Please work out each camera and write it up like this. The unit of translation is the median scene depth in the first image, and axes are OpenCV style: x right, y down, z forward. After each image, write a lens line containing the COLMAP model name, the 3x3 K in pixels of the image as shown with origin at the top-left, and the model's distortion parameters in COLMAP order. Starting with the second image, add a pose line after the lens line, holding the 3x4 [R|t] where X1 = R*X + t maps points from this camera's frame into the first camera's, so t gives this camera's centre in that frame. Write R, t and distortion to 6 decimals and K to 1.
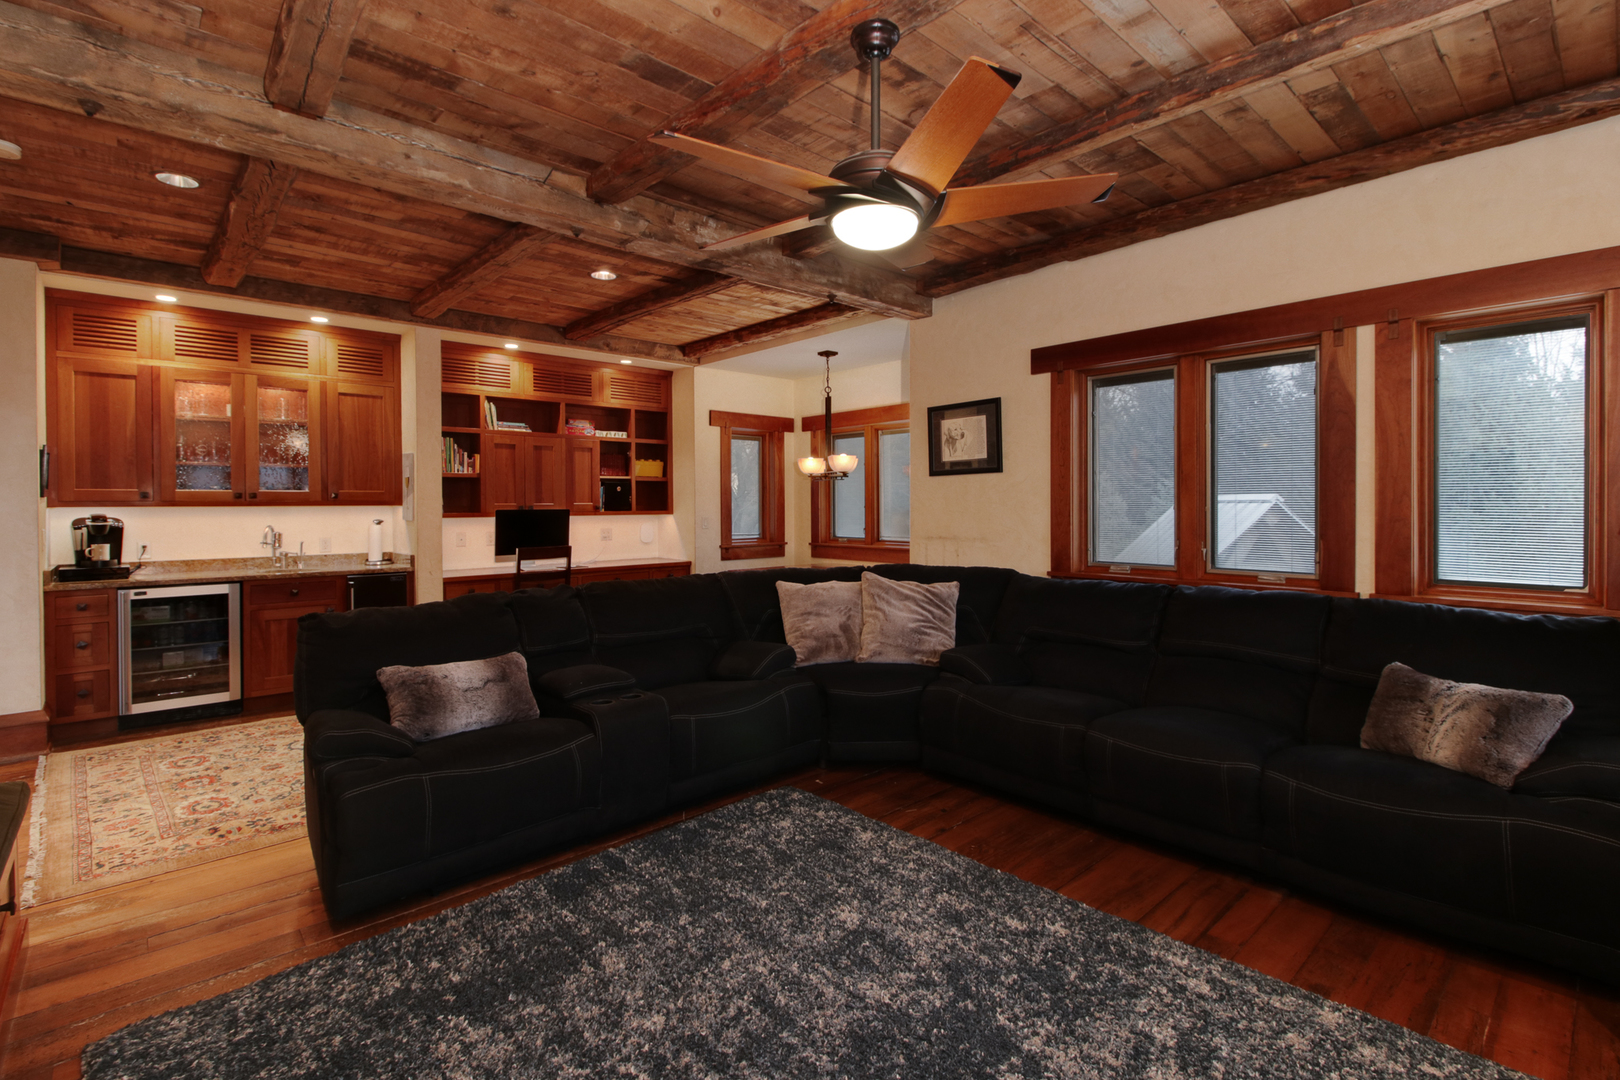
lens RADIAL K [[745.7, 0, 812.7], [0, 745.7, 510.8], [0, 0, 1]] dist [0.021061, -0.012378]
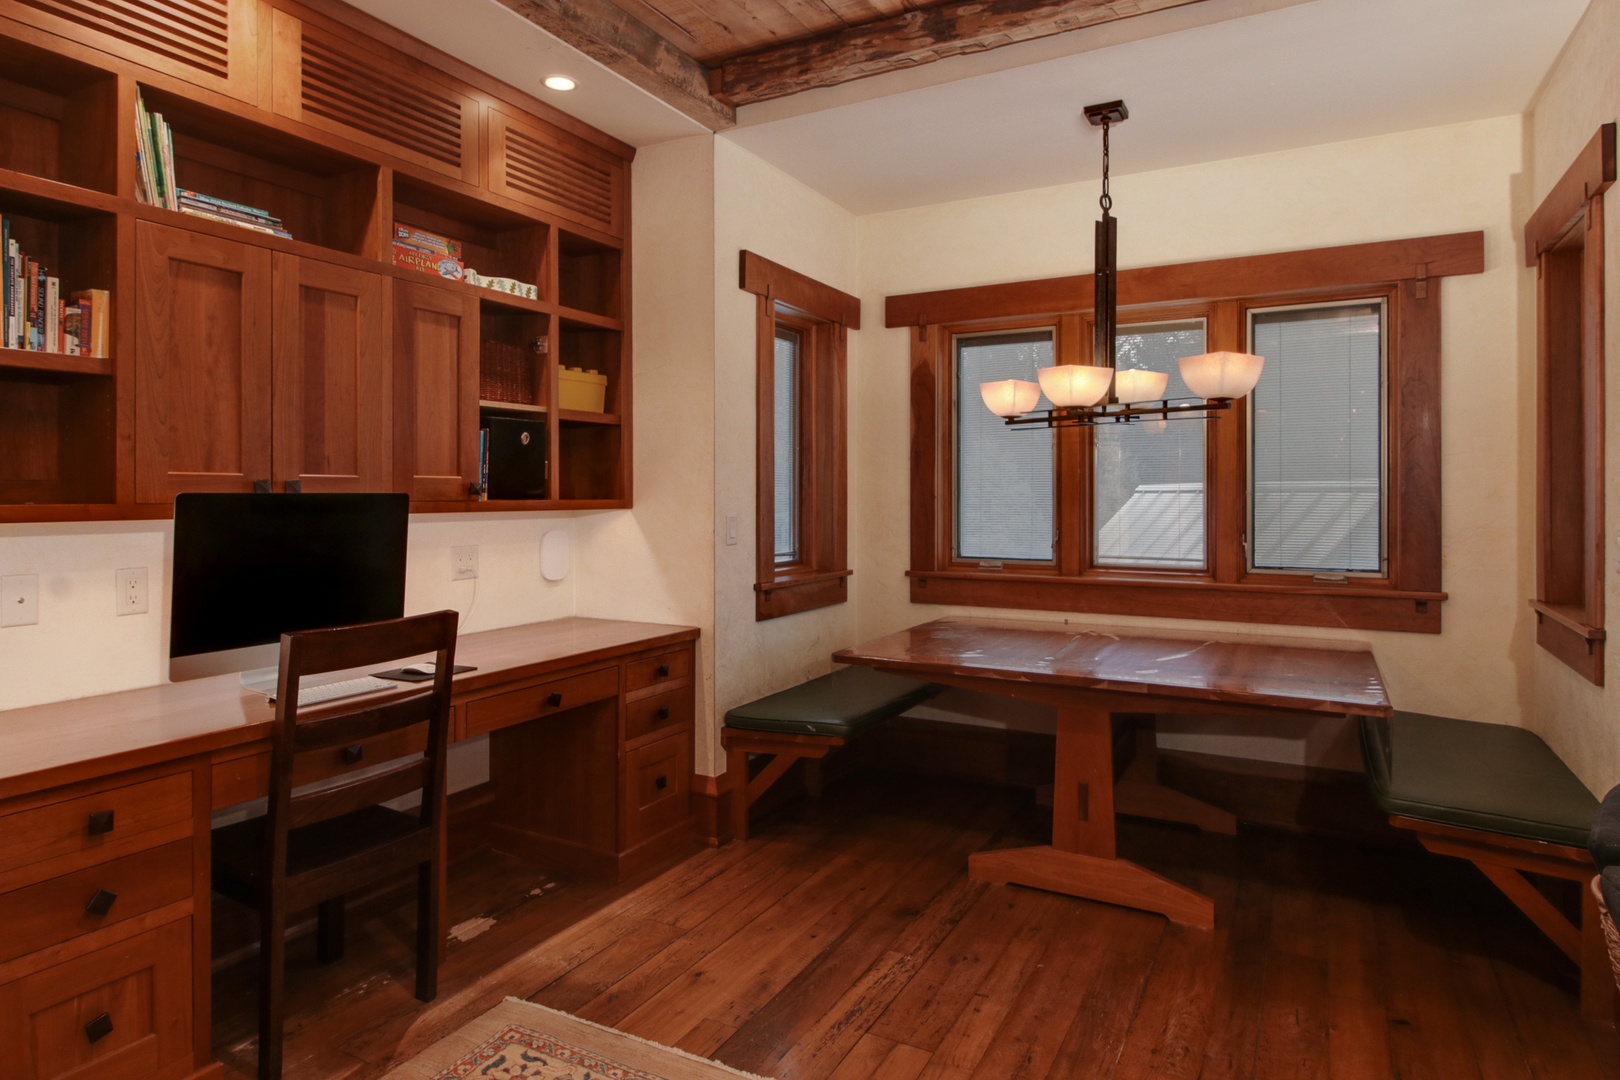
lens RADIAL K [[978.9, 0, 837.1], [0, 978.9, 491.1], [0, 0, 1]] dist [0.001920, -0.002578]
pose [[0.928844, 0.004305, 0.370447, -0.350767], [0.000967, 0.999901, -0.014043, 0.003360], [-0.370471, 0.013402, 0.928747, 0.604253]]
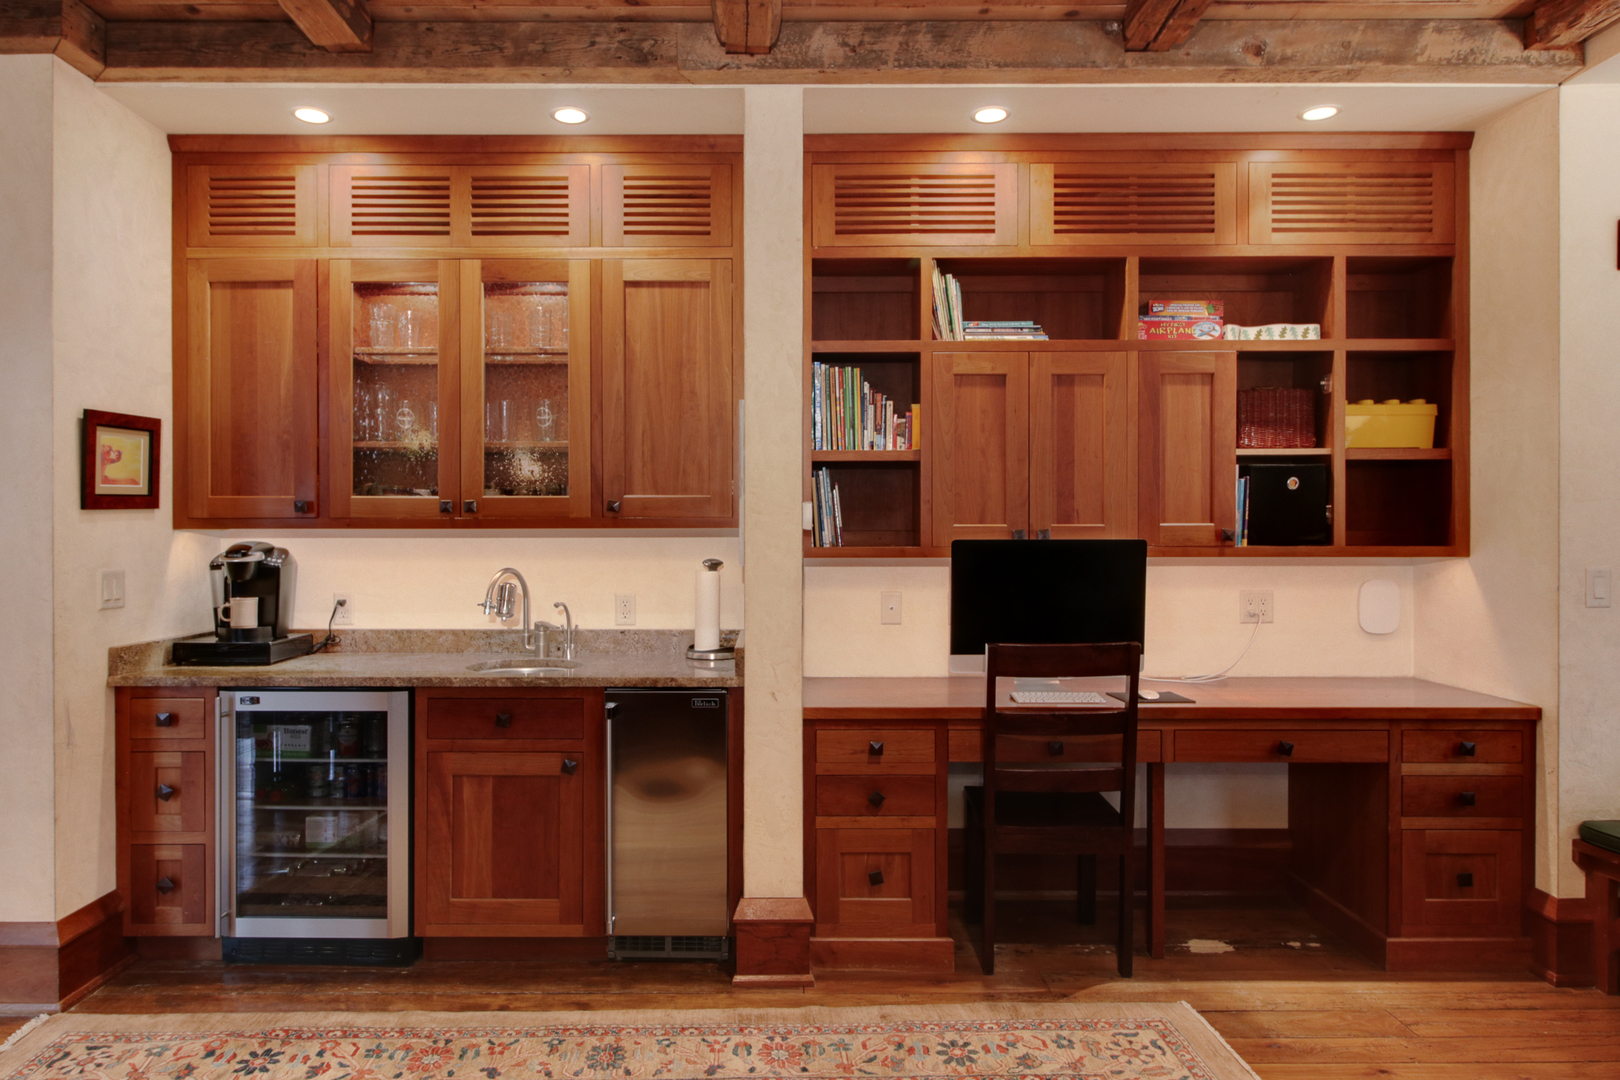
lens RADIAL K [[1079.6, 0, 727.3], [0, 1079.6, 533.1], [0, 0, 1]] dist [0.003039, -0.003838]
pose [[0.733643, 0.004826, -0.679518, -0.129163], [-0.009245, 0.999953, -0.002879, -0.002387], [0.679472, 0.008395, 0.733654, 0.526867]]
